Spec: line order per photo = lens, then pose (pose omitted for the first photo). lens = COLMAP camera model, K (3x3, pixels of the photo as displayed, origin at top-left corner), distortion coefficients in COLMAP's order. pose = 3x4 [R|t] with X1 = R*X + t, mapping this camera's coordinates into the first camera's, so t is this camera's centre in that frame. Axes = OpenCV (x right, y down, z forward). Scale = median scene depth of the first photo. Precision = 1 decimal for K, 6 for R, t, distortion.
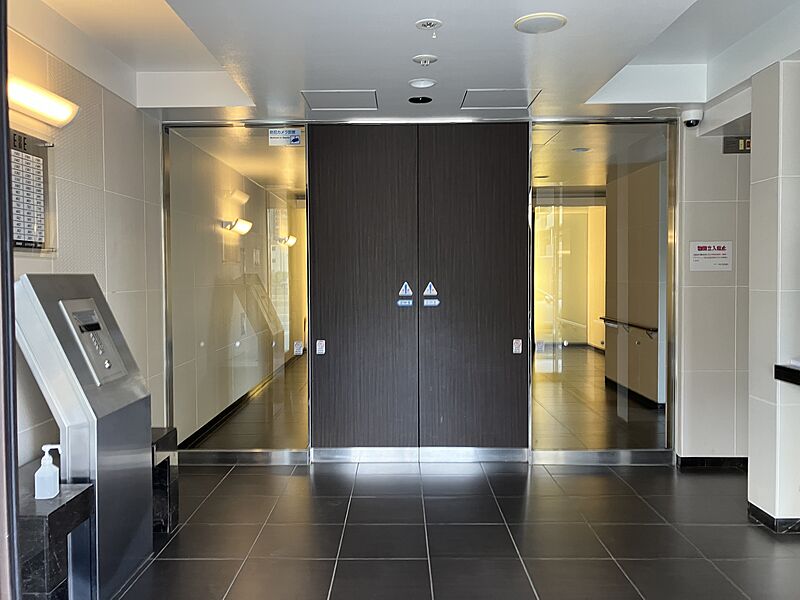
lens RADIAL K [[663.7, 0, 375.4], [0, 663.7, 302.0], [0, 0, 1]] dist [0.053925, -0.049346]
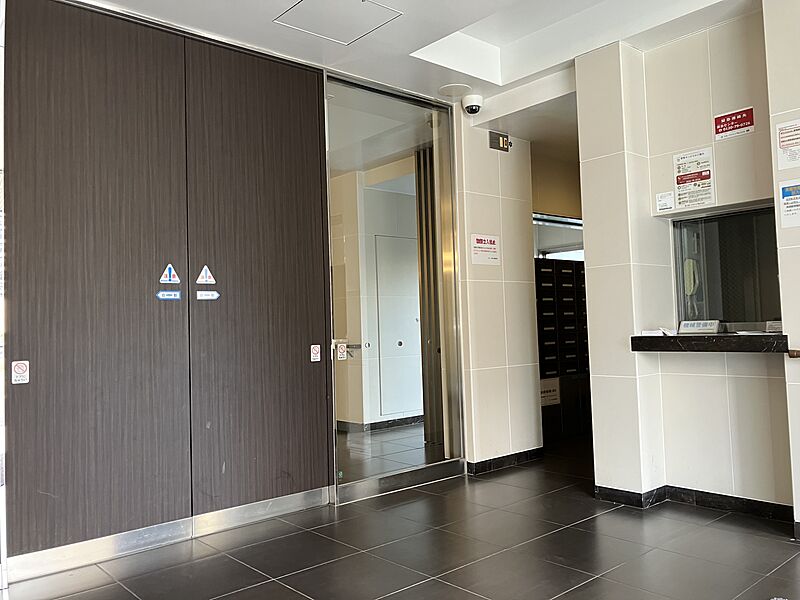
lens RADIAL K [[663.7, 0, 402.3], [0, 663.7, 304.4], [0, 0, 1]] dist [0.053925, -0.049346]
pose [[0.721319, 0.009366, 0.692539, -0.245833], [0.054958, 0.995982, -0.070712, 0.069879], [-0.690419, 0.089067, 0.717906, 0.376351]]
